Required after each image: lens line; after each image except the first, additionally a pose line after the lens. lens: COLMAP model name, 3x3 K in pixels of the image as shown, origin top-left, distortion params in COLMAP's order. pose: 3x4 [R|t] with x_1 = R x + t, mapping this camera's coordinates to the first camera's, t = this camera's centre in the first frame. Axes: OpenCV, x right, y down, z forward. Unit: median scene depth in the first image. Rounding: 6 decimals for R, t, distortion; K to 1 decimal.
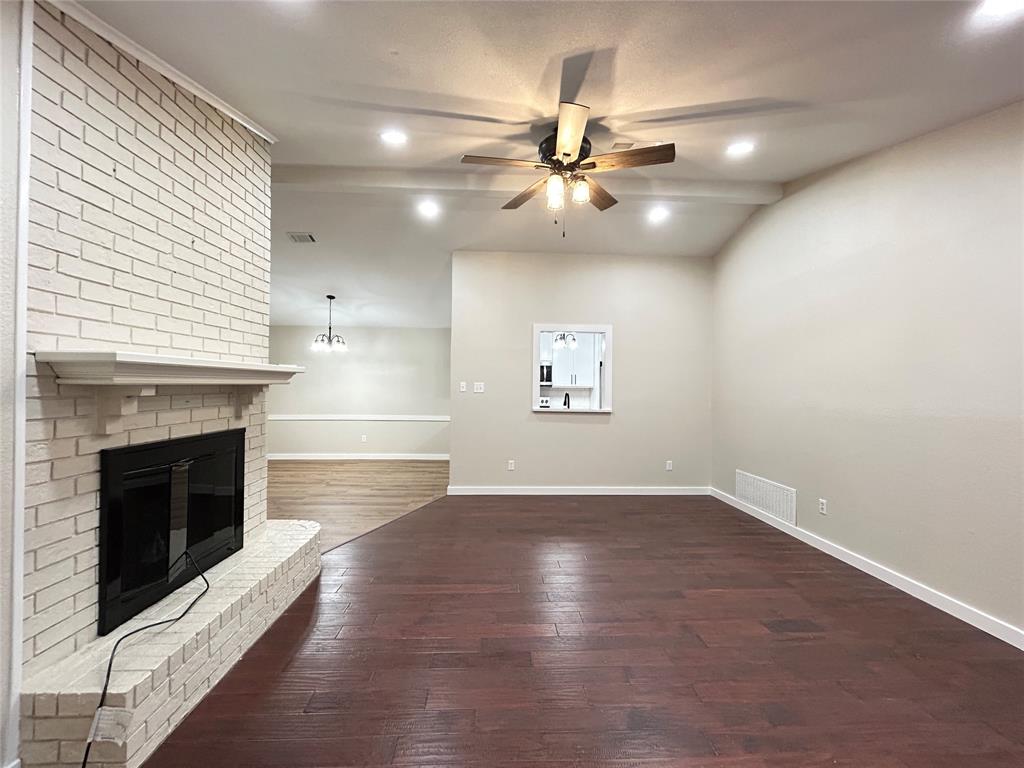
lens RADIAL K [[415.5, 0, 511.1], [0, 415.5, 382.7], [0, 0, 1]] dist [0.000638, 0.000081]
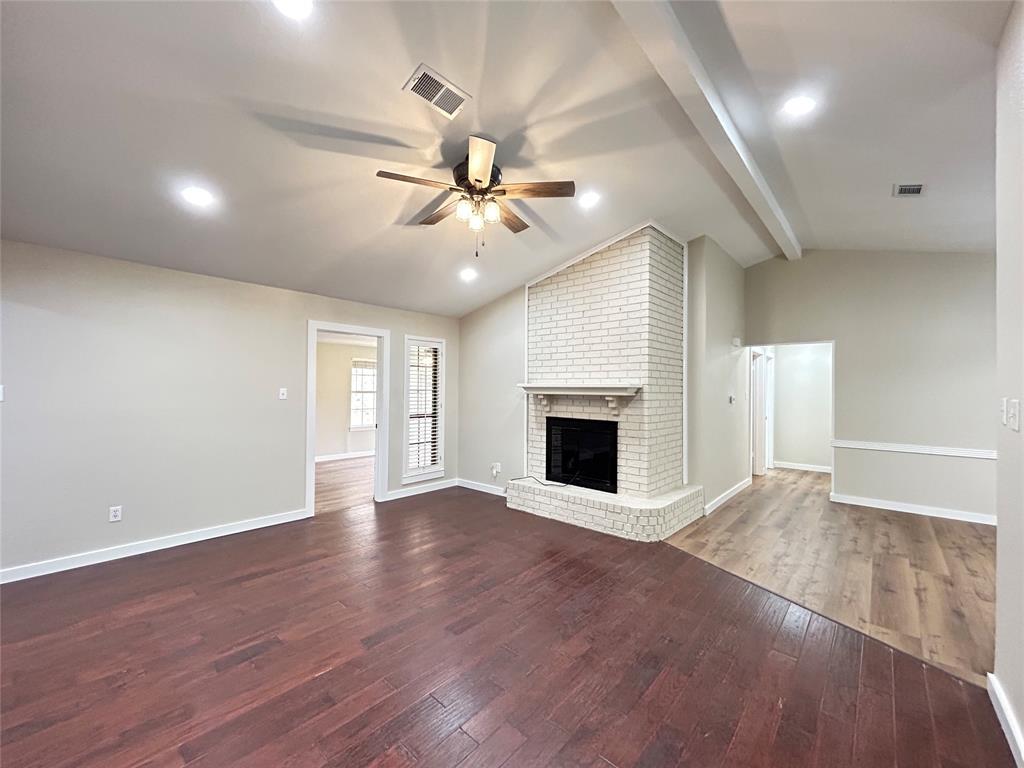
lens RADIAL K [[415.5, 0, 511.1], [0, 415.5, 382.7], [0, 0, 1]] dist [0.000638, 0.000081]
pose [[-0.692804, -0.026642, -0.720633, 0.877230], [-0.013952, 0.999625, -0.023543, -0.001460], [0.720991, -0.006257, -0.692917, 1.909246]]
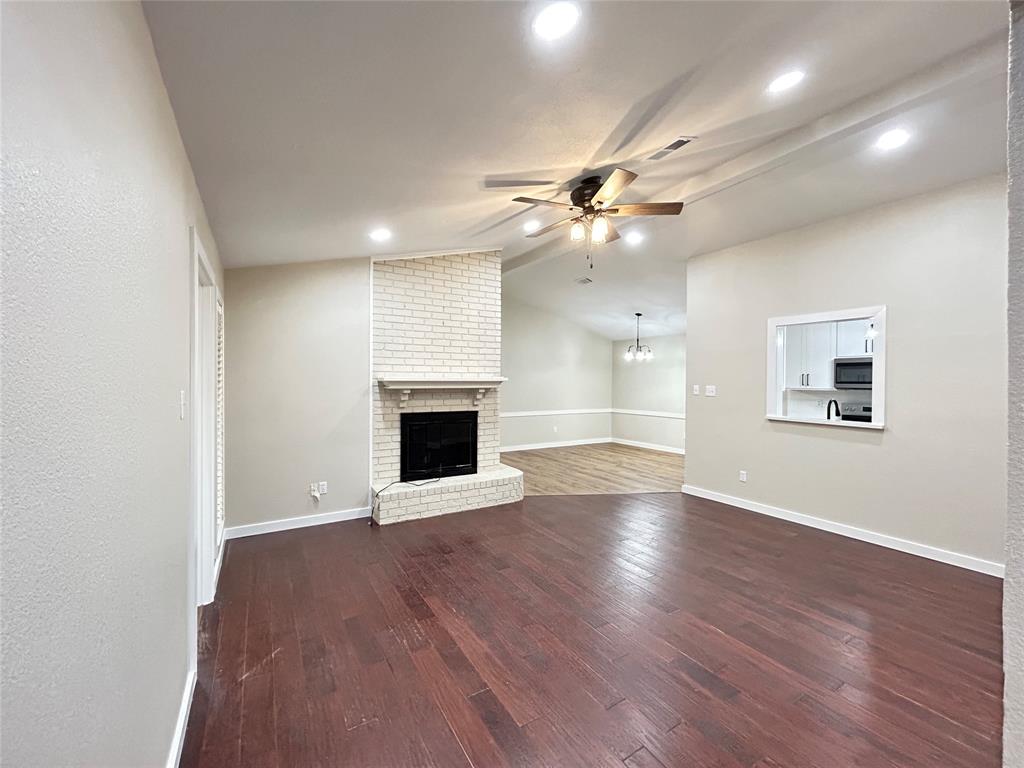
lens RADIAL K [[415.5, 0, 511.1], [0, 415.5, 382.7], [0, 0, 1]] dist [0.000638, 0.000081]
pose [[0.482105, -0.001930, -0.876111, 1.137951], [0.003641, 0.999993, -0.000199, -0.019394], [0.876106, -0.003094, 0.482109, 0.223188]]
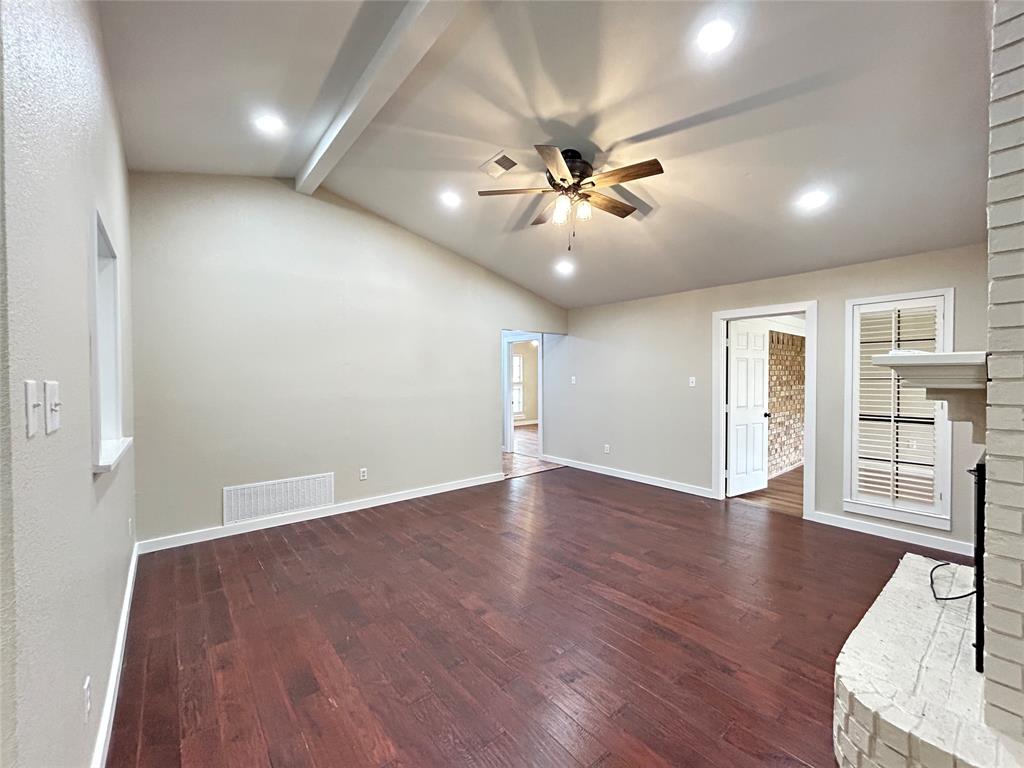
lens RADIAL K [[420.2, 0, 512.0], [0, 420.2, 384.0], [0, 0, 1]] dist [0.000328, 0.000002]
pose [[-0.603673, -0.020926, 0.796958, -0.738029], [-0.006555, 0.999752, 0.021285, -0.010510], [-0.797205, 0.007626, -0.603660, 1.926230]]
